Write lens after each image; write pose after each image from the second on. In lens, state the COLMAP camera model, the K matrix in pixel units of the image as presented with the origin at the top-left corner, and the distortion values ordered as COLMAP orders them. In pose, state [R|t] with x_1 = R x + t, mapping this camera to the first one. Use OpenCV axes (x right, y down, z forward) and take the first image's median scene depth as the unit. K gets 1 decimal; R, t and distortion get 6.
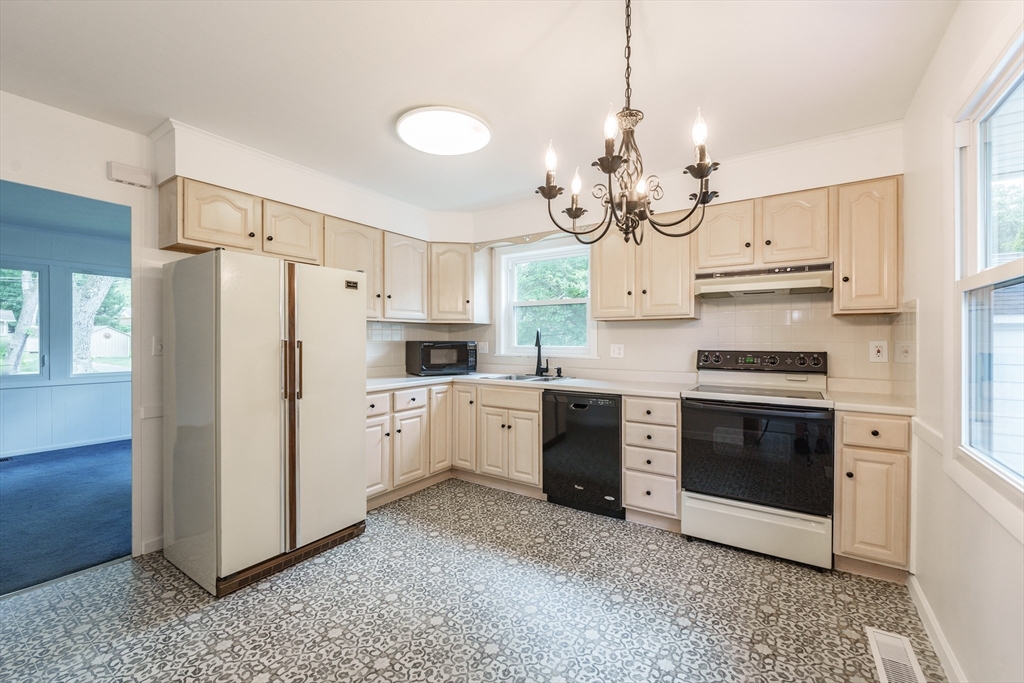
lens RADIAL K [[419.5, 0, 506.9], [0, 419.5, 341.6], [0, 0, 1]] dist [-0.003136, -0.000733]
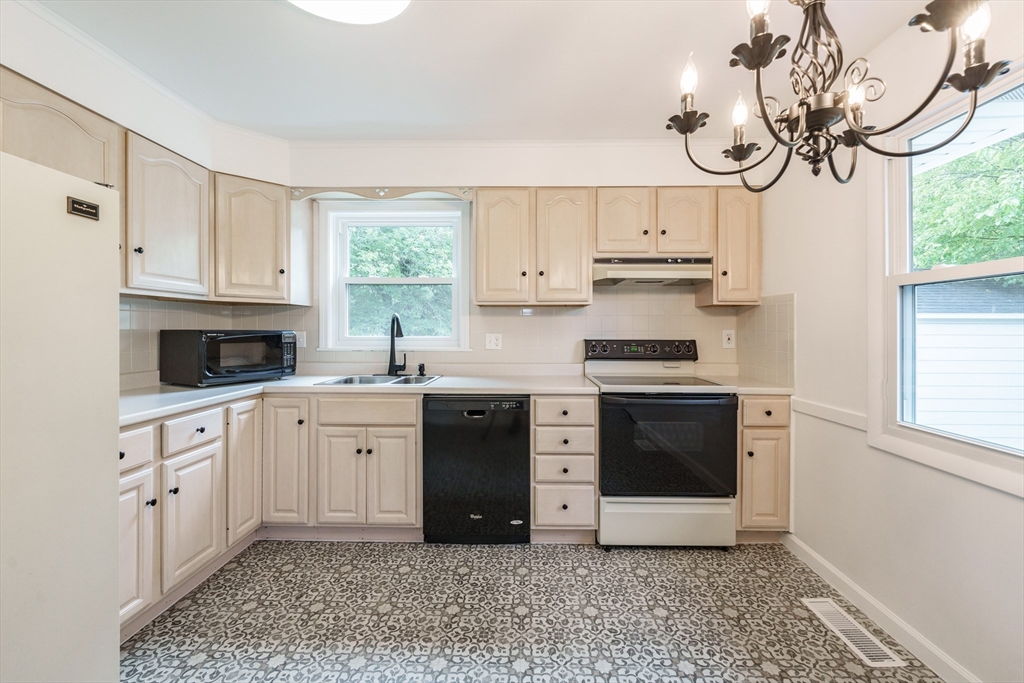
lens RADIAL K [[419.5, 0, 517.2], [0, 419.5, 330.6], [0, 0, 1]] dist [-0.003136, -0.000733]
pose [[0.836040, -0.000464, 0.548669, -0.195686], [0.001000, 0.999999, -0.000678, 0.000722], [-0.548668, 0.001115, 0.836040, 0.306661]]
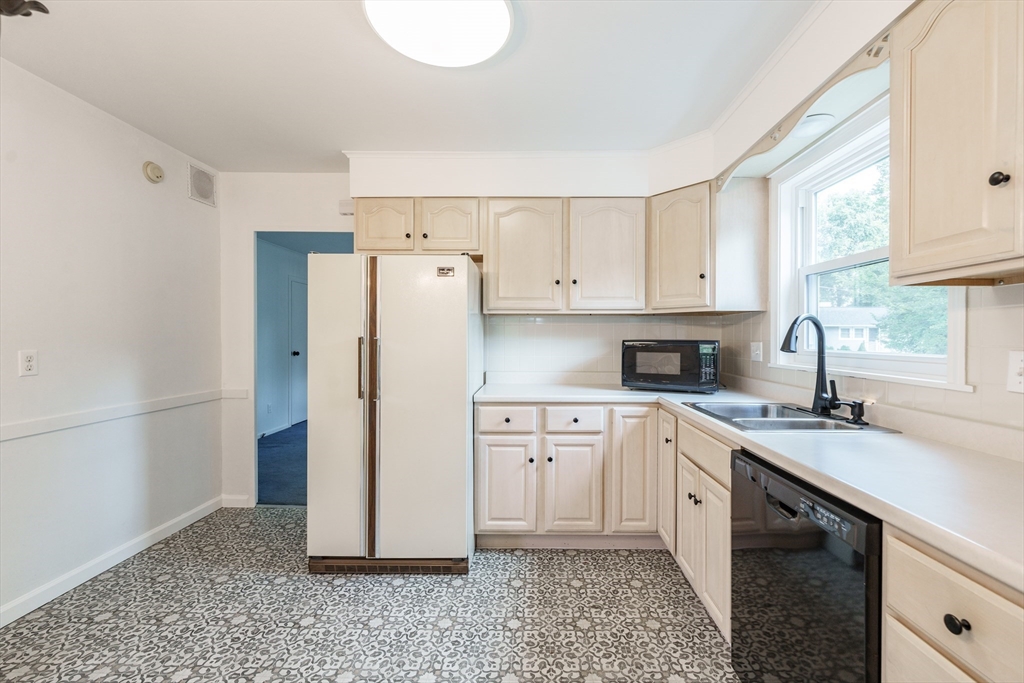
lens RADIAL K [[419.5, 0, 525.6], [0, 419.5, 341.0], [0, 0, 1]] dist [-0.003136, -0.000733]
pose [[0.558684, 0.008829, -0.829333, 0.365438], [-0.005923, 0.999960, 0.006655, -0.003576], [0.829359, 0.001194, 0.558714, 0.587775]]
